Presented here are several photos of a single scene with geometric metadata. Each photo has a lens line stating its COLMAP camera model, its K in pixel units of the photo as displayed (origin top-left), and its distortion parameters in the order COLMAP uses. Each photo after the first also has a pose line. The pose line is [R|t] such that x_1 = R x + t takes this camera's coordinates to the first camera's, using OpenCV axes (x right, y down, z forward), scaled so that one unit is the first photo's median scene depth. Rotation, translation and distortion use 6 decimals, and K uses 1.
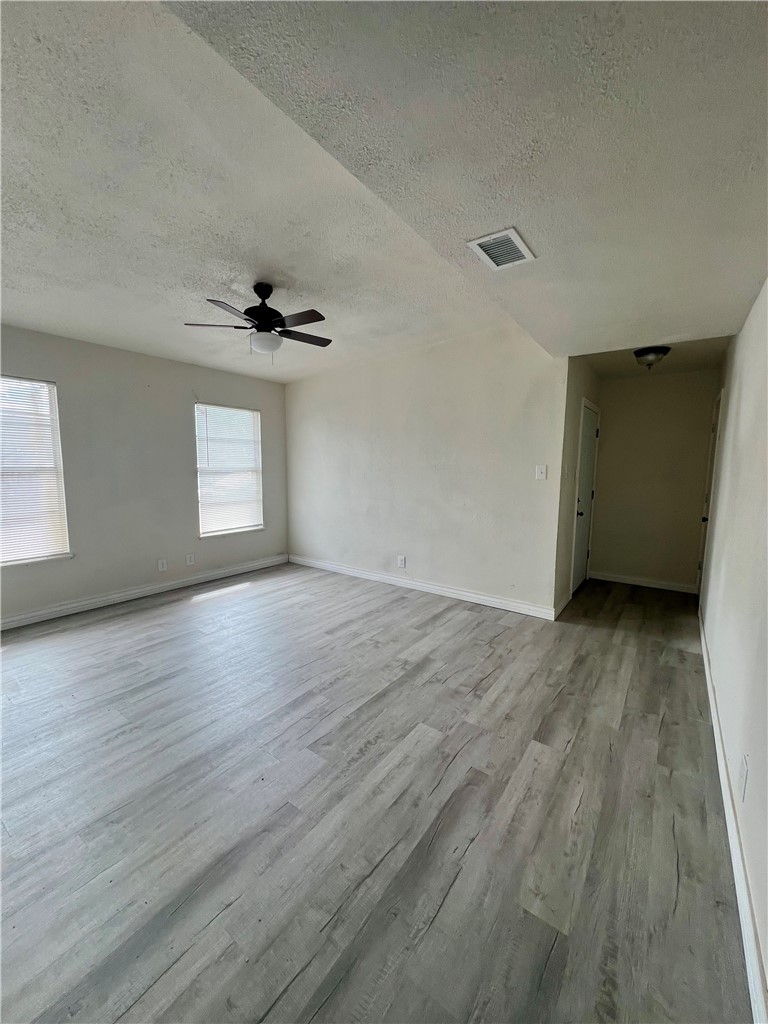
lens RADIAL K [[405.7, 0, 383.6], [0, 405.7, 511.1], [0, 0, 1]] dist [0.000845, 0.001185]
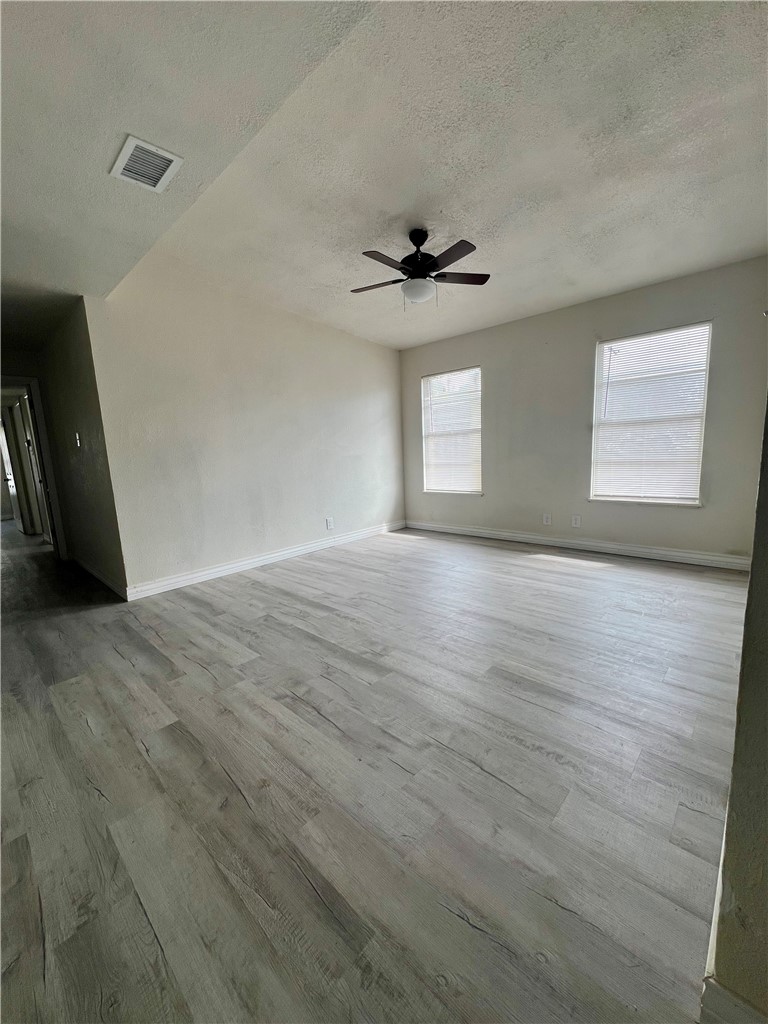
lens RADIAL K [[405.7, 0, 383.6], [0, 405.7, 510.6], [0, 0, 1]] dist [0.000845, 0.001185]
pose [[-0.126101, 0.140660, -0.981995, 0.903650], [-0.071065, 0.986072, 0.150370, -0.024103], [0.989469, 0.088747, -0.114349, 1.233321]]
